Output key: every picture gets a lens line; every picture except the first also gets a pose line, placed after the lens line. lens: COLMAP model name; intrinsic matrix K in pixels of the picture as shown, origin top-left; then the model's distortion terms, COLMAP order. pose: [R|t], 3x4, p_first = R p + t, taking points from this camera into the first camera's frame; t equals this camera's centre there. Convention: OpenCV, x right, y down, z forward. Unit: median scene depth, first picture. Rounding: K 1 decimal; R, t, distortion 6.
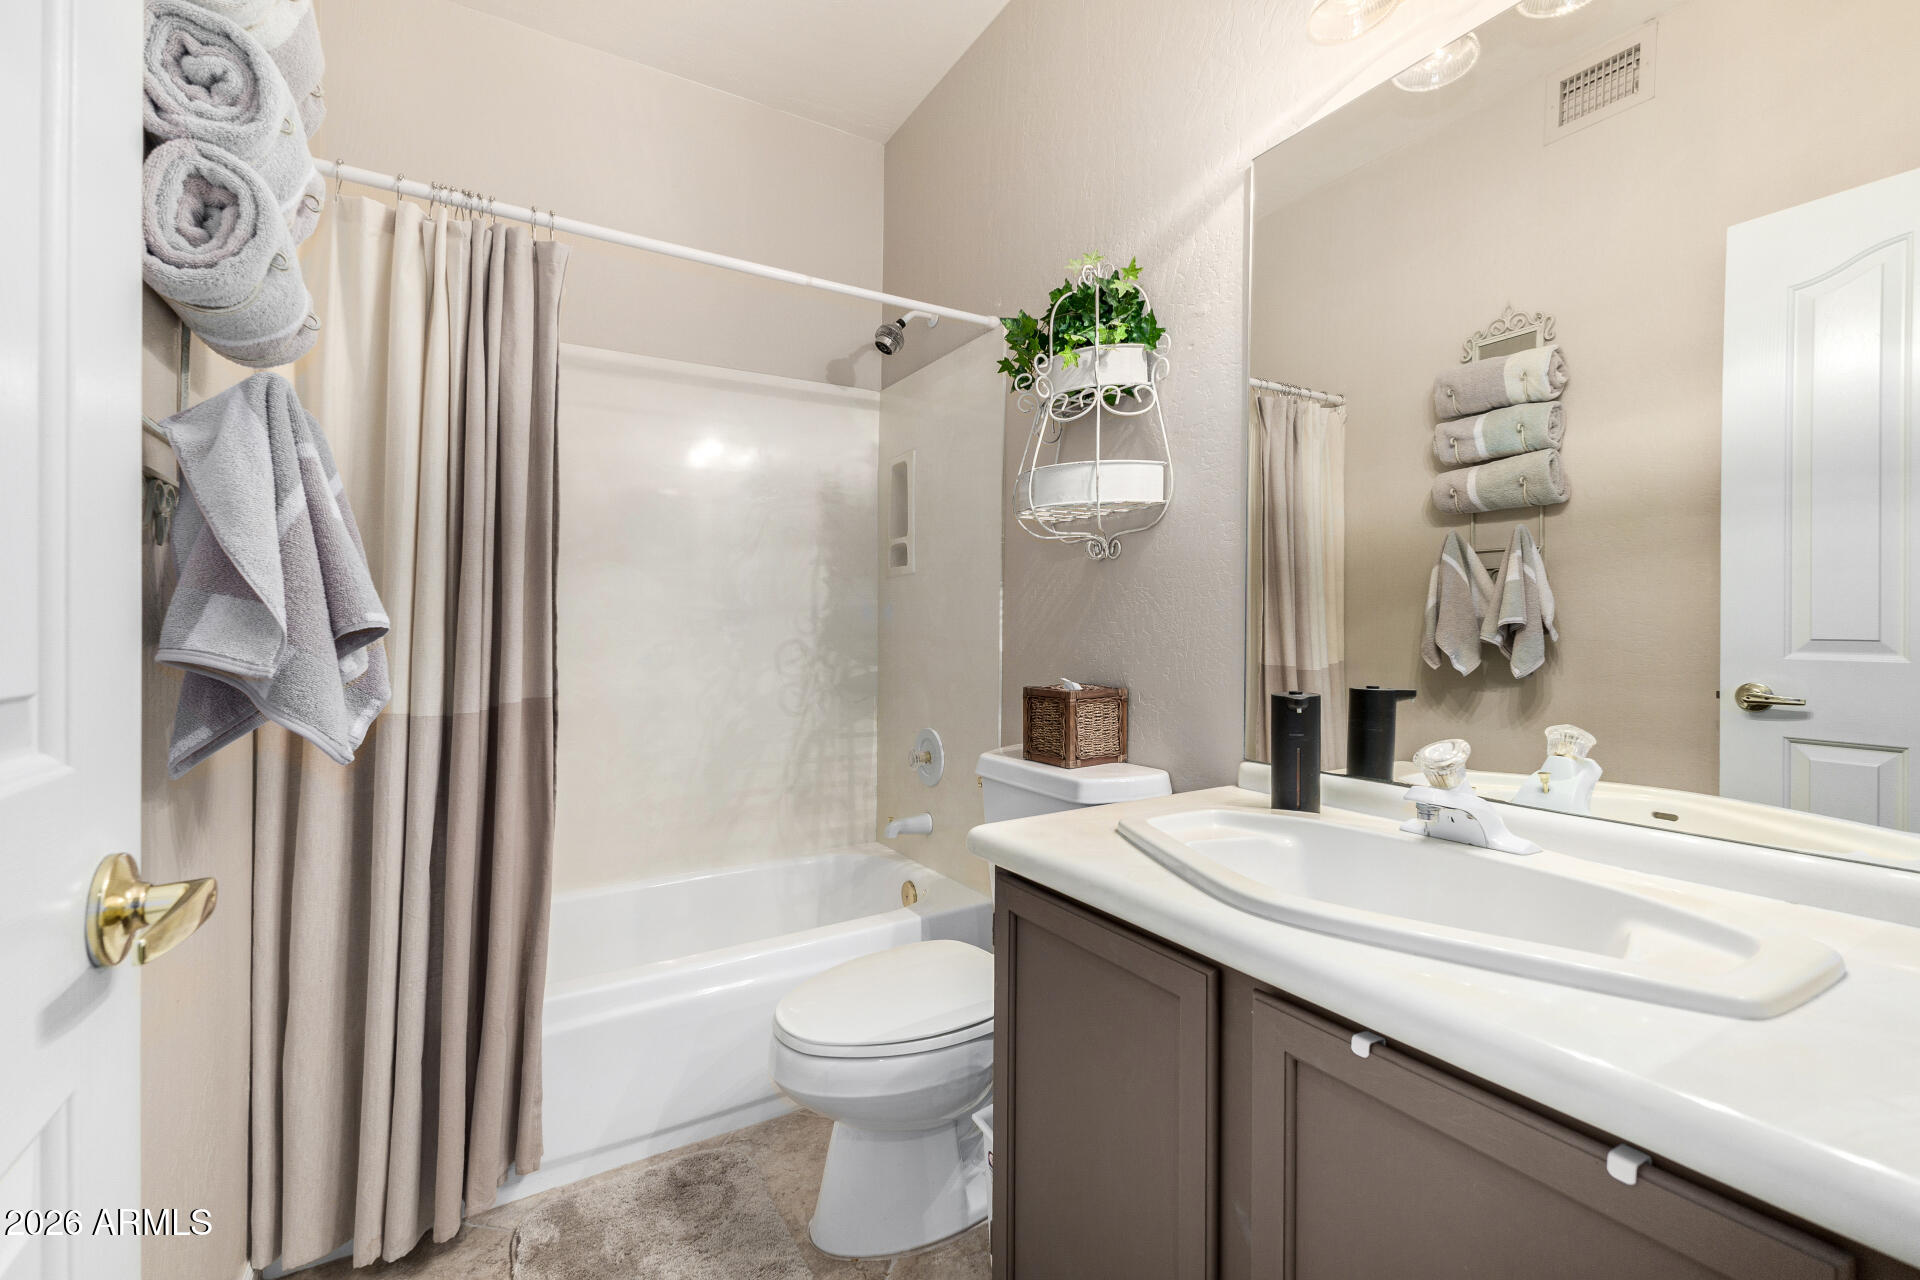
lens RADIAL K [[830.3, 0, 964.4], [0, 830.3, 622.2], [0, 0, 1]] dist [0.013391, -0.003798]
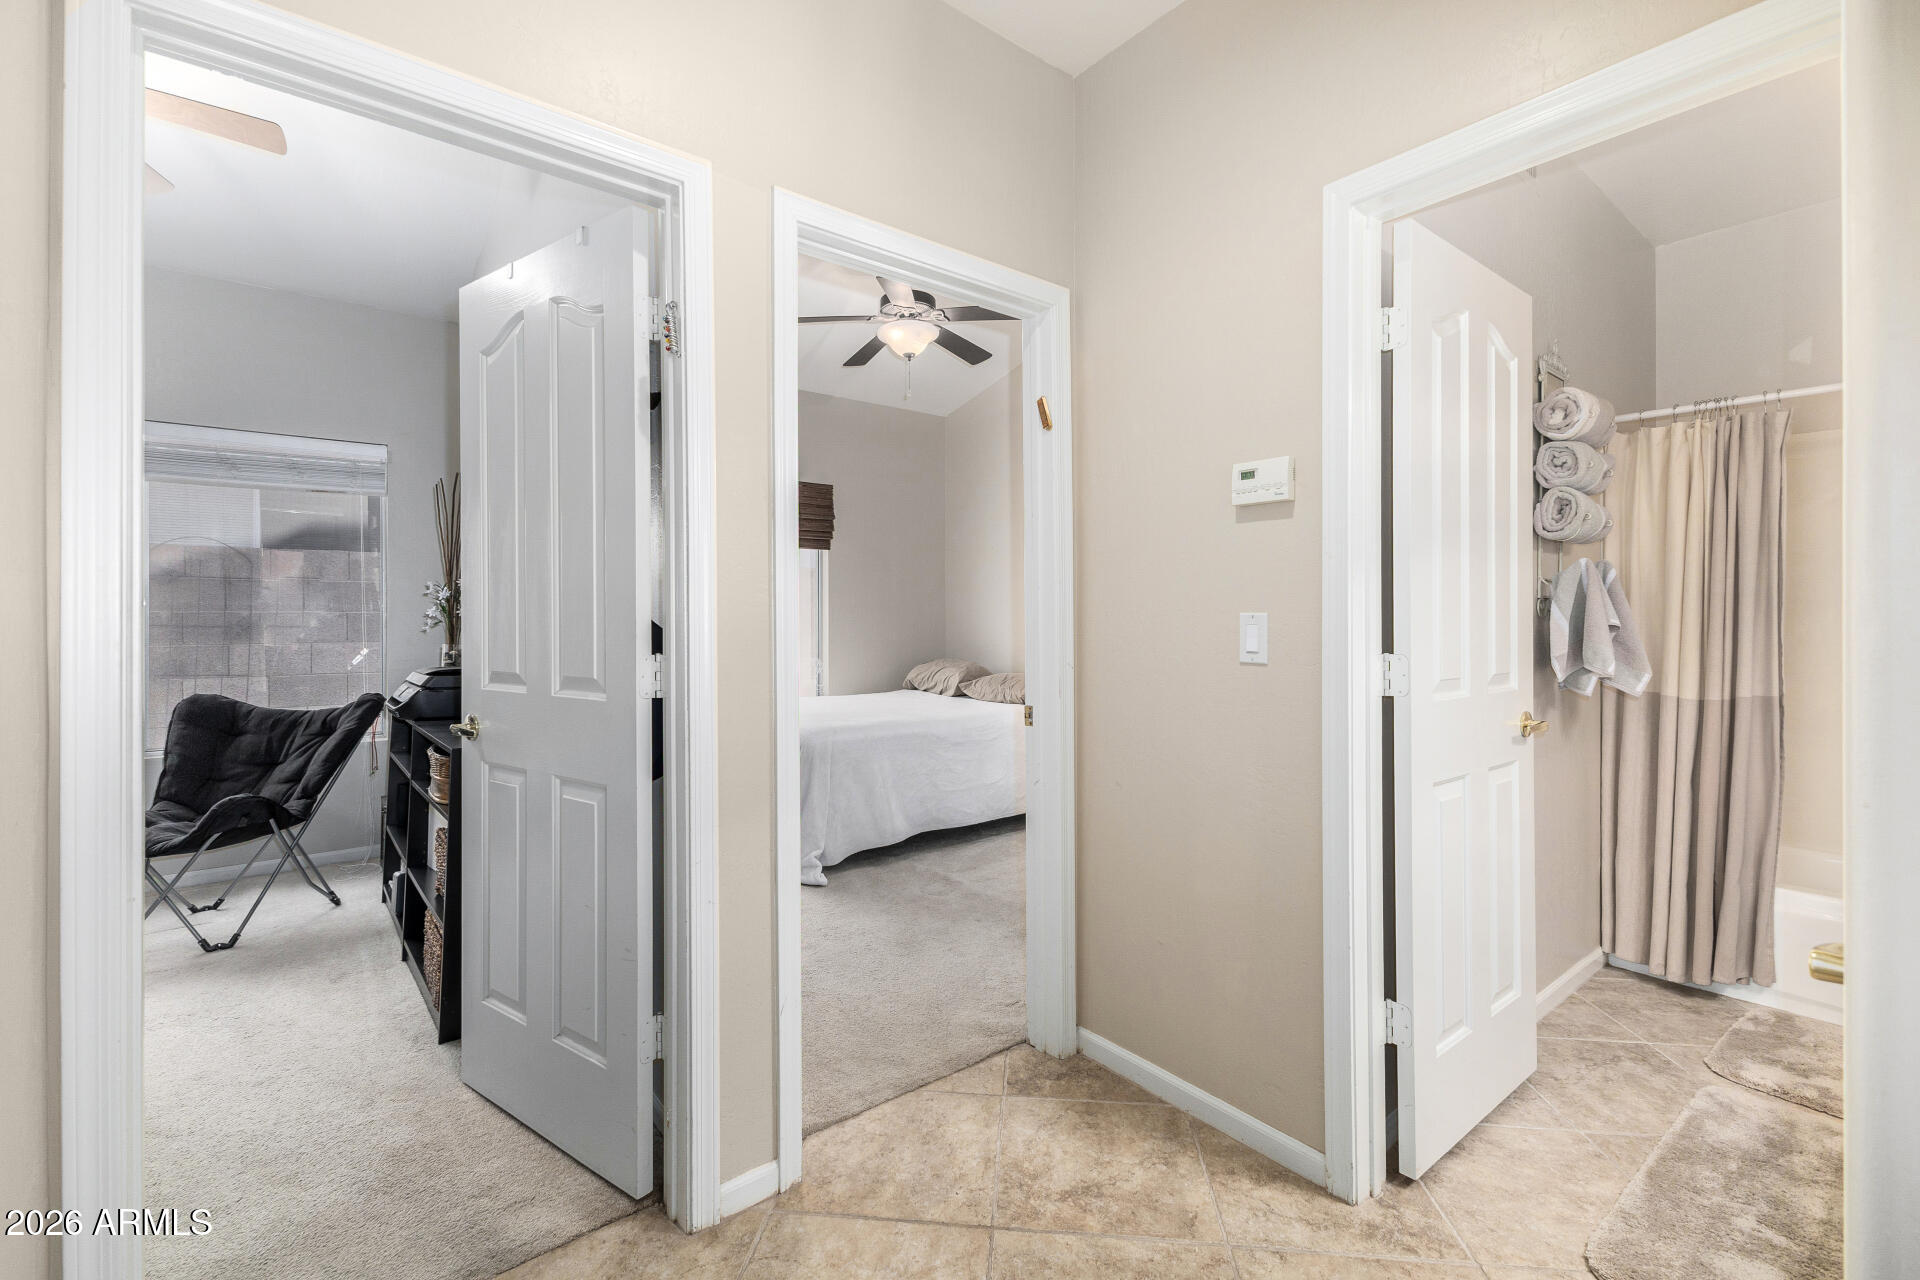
lens RADIAL K [[830.3, 0, 962.9], [0, 830.3, 623.4], [0, 0, 1]] dist [0.013391, -0.003798]
pose [[0.131089, 0.001250, -0.991370, 0.983037], [0.005387, 0.999984, 0.001973, -0.067850], [0.991356, -0.005599, 0.131080, -0.832403]]
